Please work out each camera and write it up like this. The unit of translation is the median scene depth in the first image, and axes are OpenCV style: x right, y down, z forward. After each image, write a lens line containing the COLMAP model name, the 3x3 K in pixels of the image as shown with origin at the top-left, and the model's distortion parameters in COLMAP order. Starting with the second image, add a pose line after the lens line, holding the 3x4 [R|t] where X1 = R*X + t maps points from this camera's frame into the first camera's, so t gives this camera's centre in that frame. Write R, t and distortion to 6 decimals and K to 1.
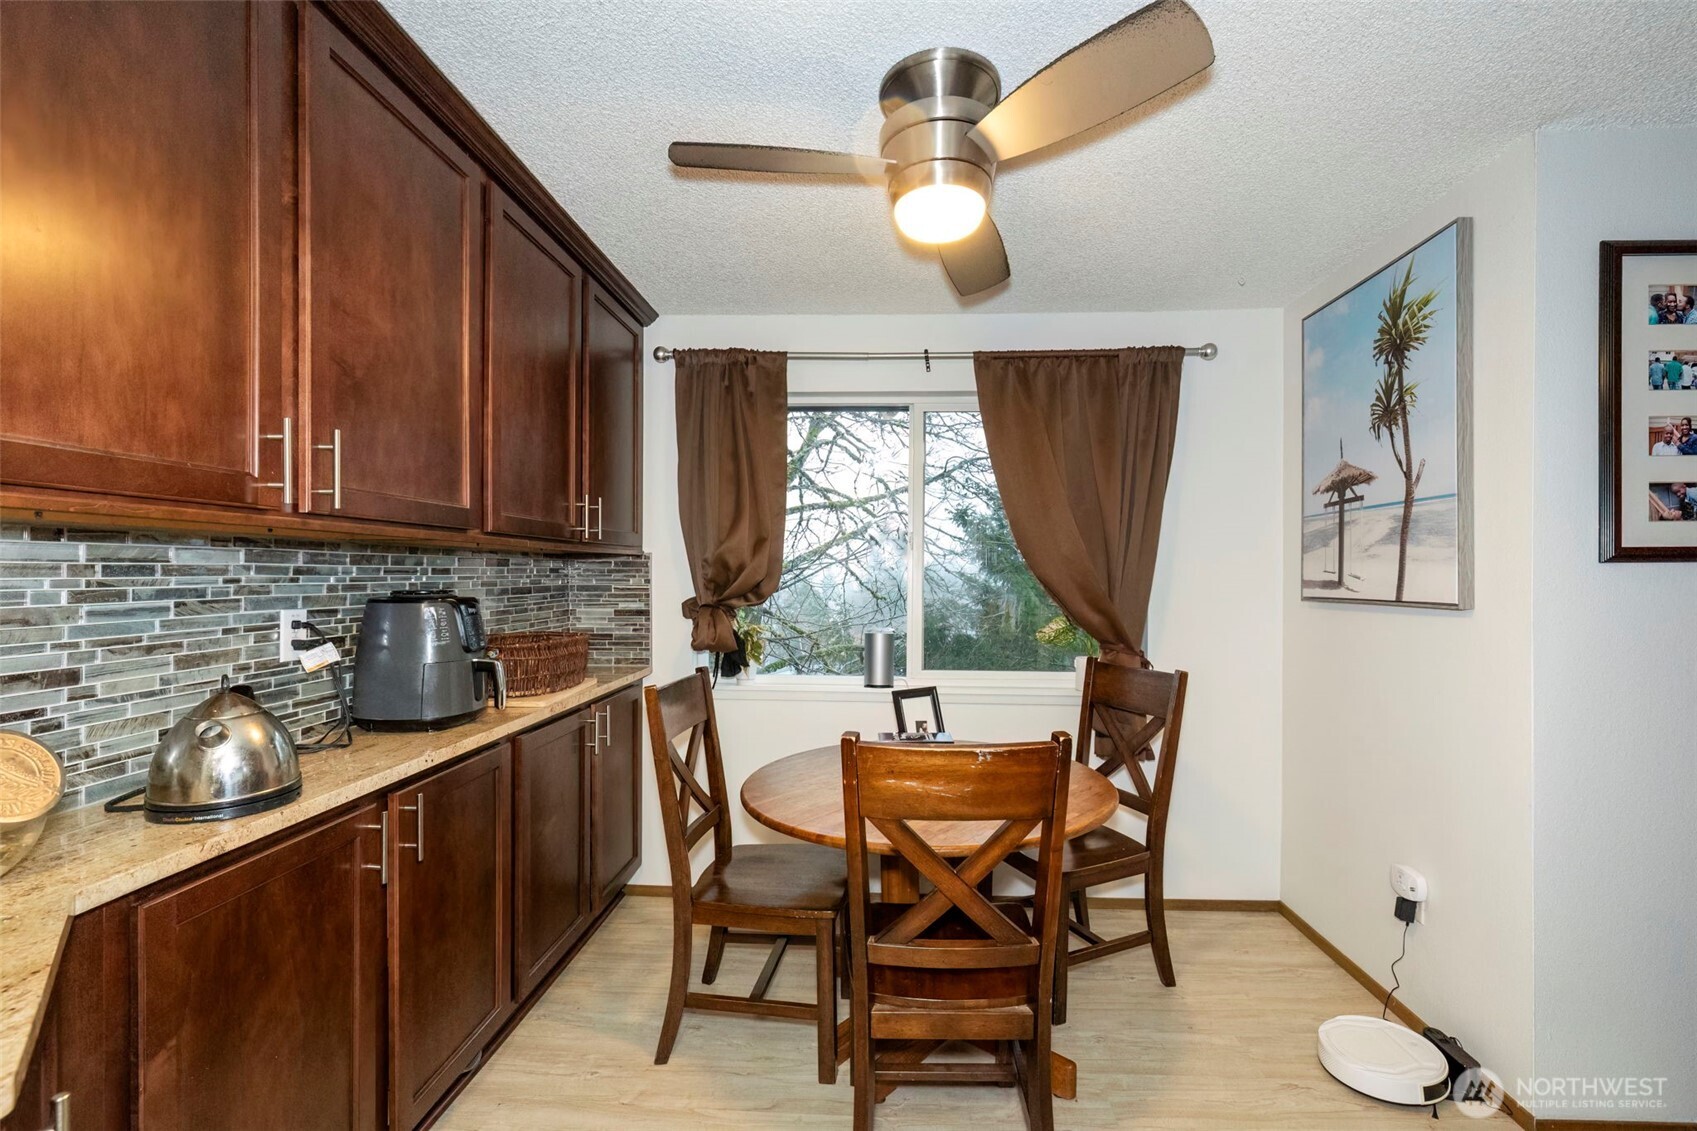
lens RADIAL K [[757.8, 0, 851.6], [0, 757.8, 571.2], [0, 0, 1]] dist [0.006288, 0.000392]
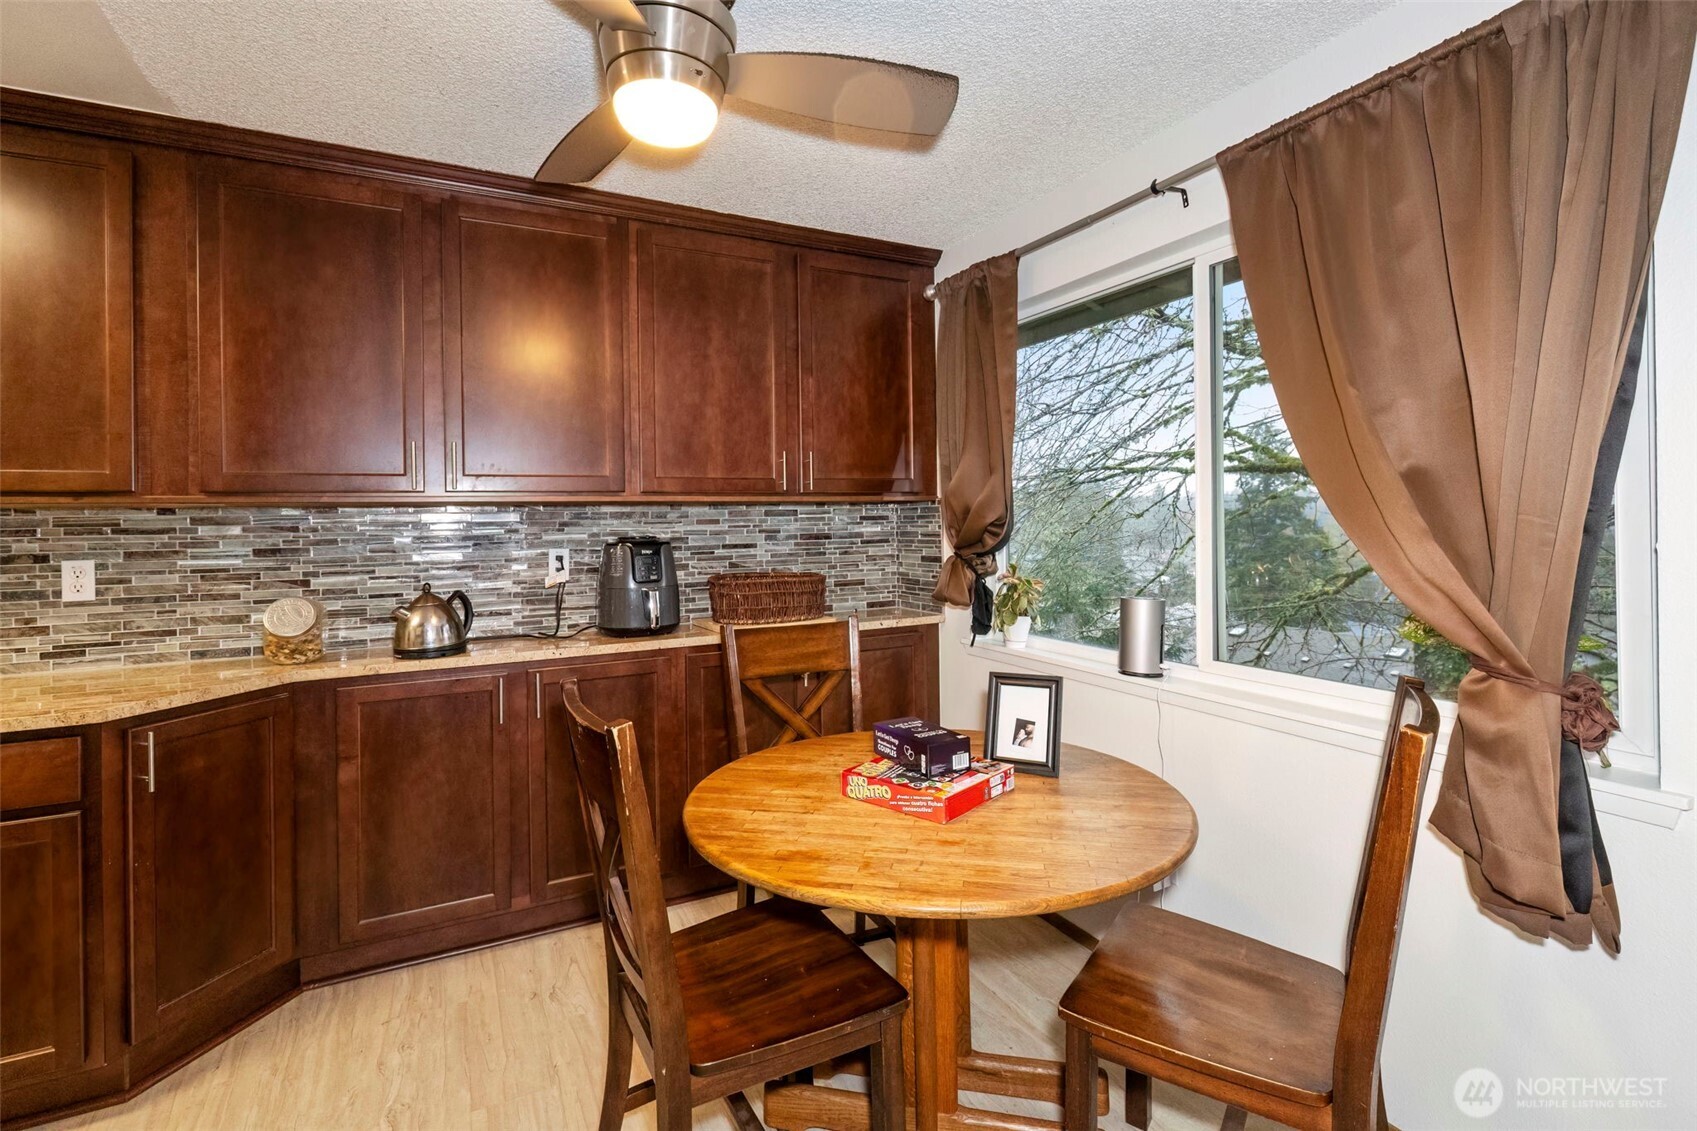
lens RADIAL K [[757.8, 0, 806.6], [0, 757.8, 518.2], [0, 0, 1]] dist [0.006288, 0.000392]
pose [[0.480179, -0.014805, -0.877046, 0.561983], [0.021135, 0.999763, -0.005306, 0.003579], [0.876916, -0.015989, 0.480378, 0.420686]]
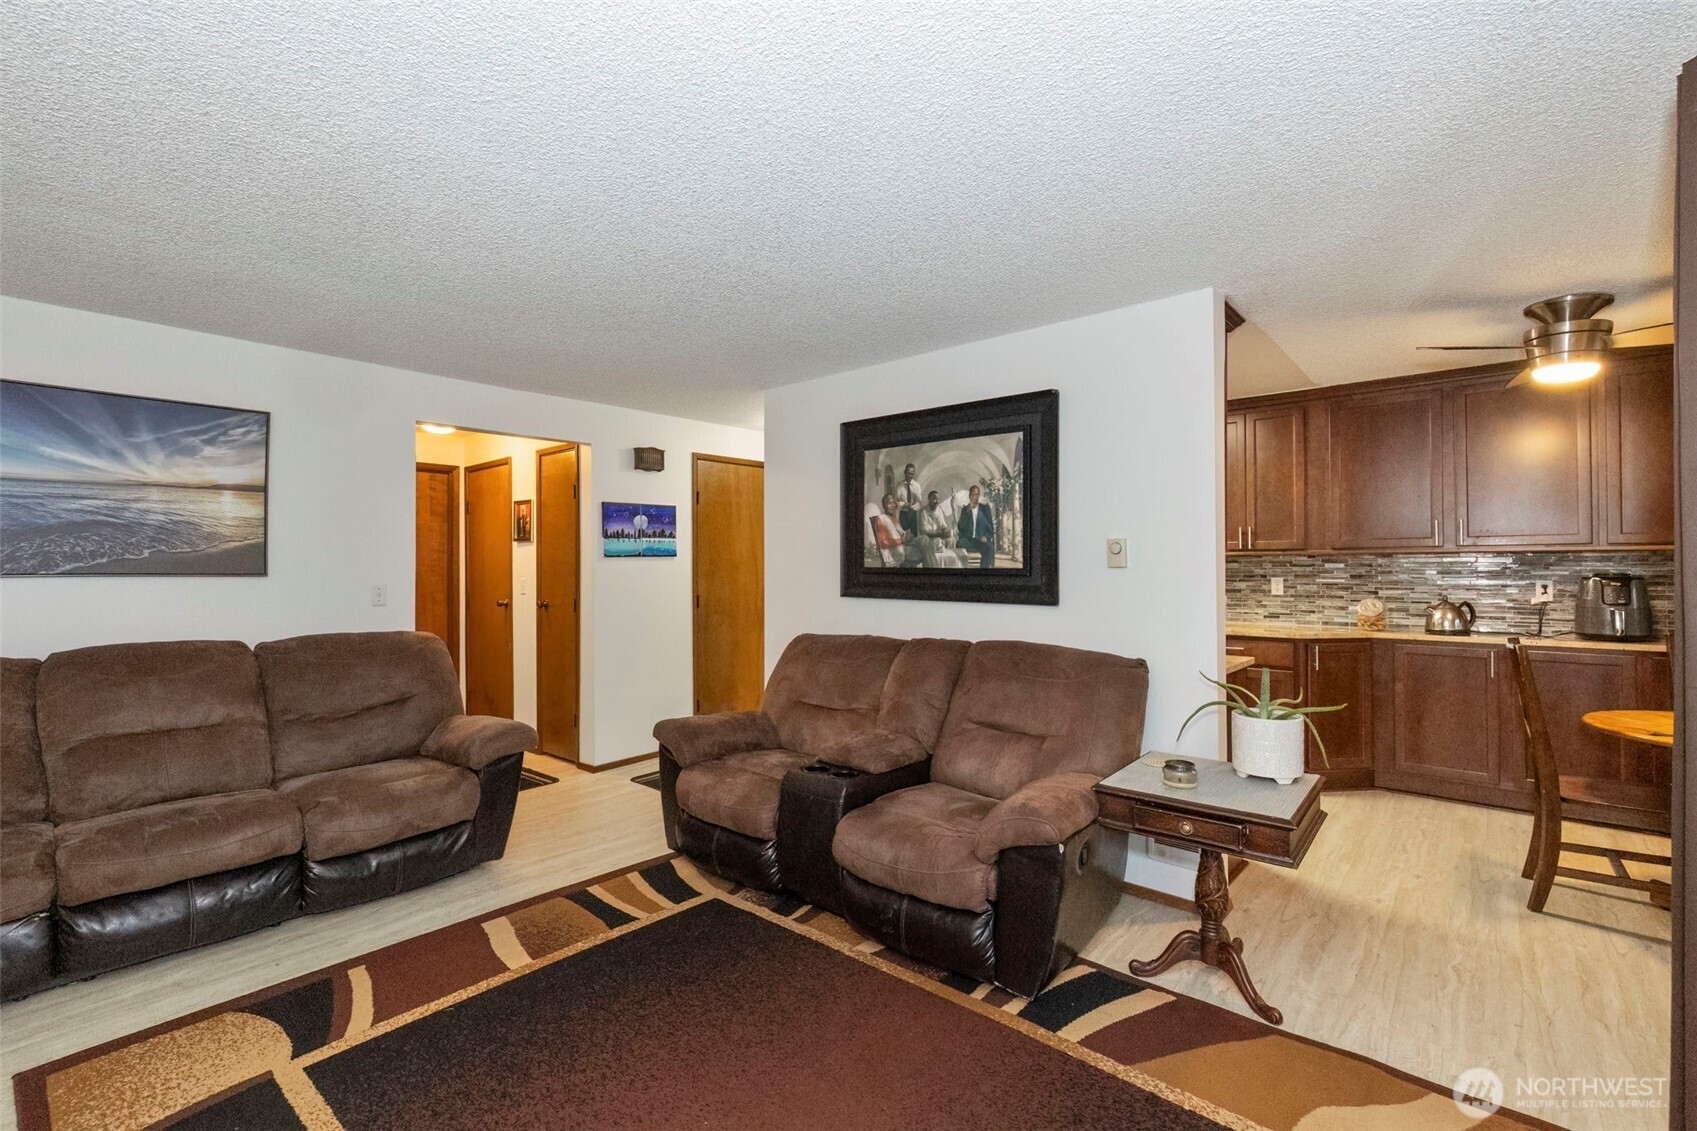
lens RADIAL K [[757.8, 0, 846.7], [0, 757.8, 560.2], [0, 0, 1]] dist [0.006288, 0.000392]
pose [[-0.611176, -0.004386, -0.791483, 1.598318], [0.006182, 0.999928, -0.010315, -0.002297], [0.791471, -0.011197, -0.611104, 0.437775]]
